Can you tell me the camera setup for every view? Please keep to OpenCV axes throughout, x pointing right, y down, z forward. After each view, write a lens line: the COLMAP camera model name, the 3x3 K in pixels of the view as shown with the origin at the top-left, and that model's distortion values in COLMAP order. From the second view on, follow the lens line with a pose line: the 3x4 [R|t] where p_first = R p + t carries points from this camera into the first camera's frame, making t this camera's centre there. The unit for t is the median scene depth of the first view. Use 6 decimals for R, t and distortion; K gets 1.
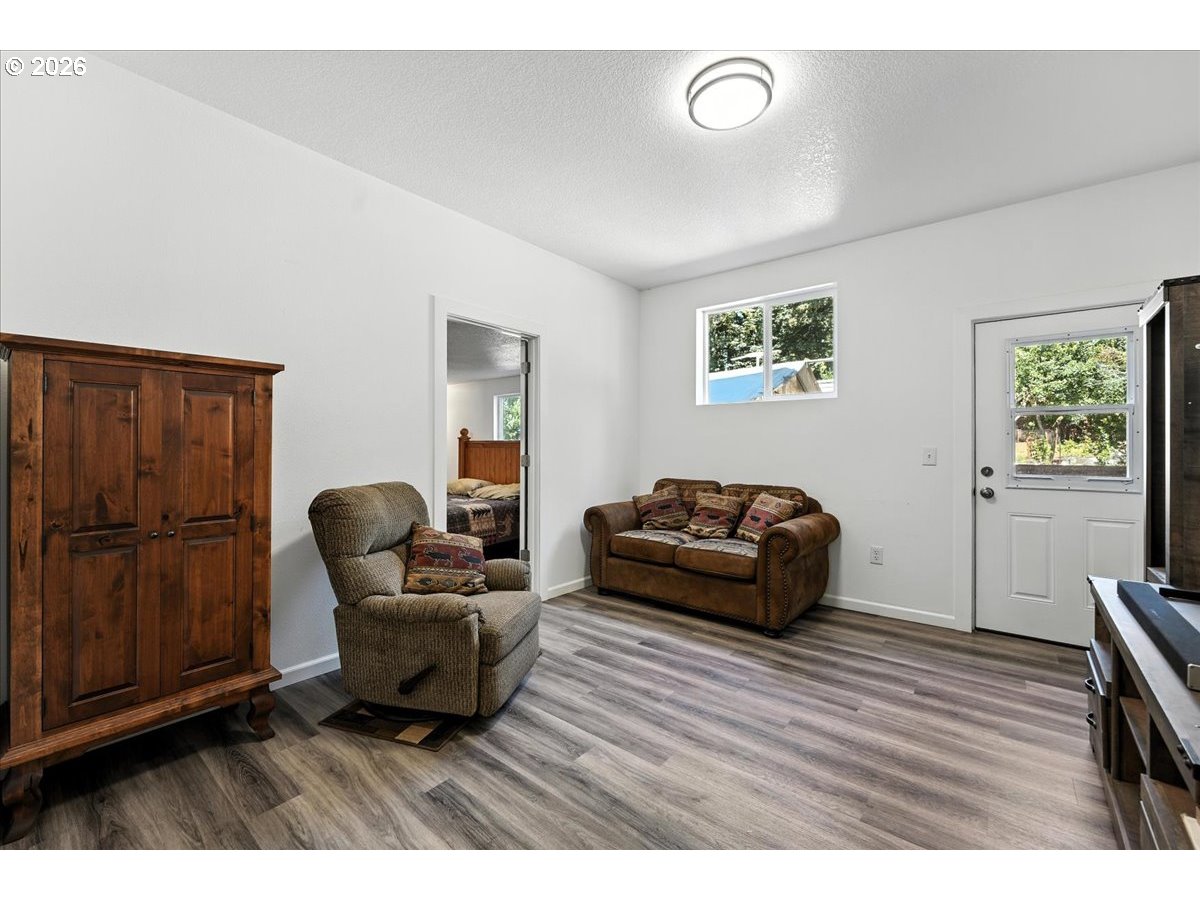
lens RADIAL K [[493.2, 0, 596.2], [0, 493.2, 437.2], [0, 0, 1]] dist [-0.003062, 0.000166]
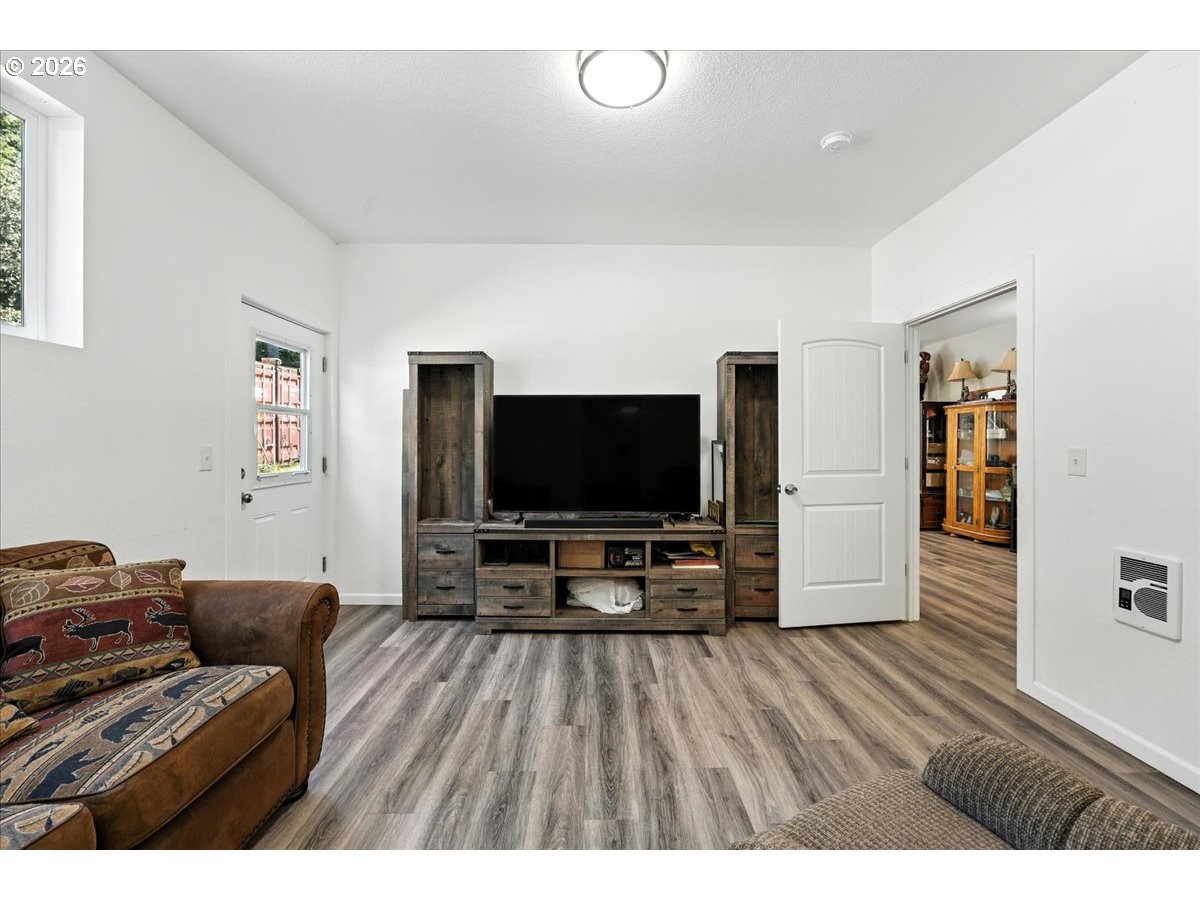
lens RADIAL K [[493.2, 0, 596.2], [0, 493.2, 437.2], [0, 0, 1]] dist [-0.003062, 0.000166]
pose [[-0.640311, -0.001925, 0.768113, -0.406223], [-0.018965, 0.999732, -0.013304, 0.009800], [-0.767881, -0.023087, -0.640176, 1.608520]]
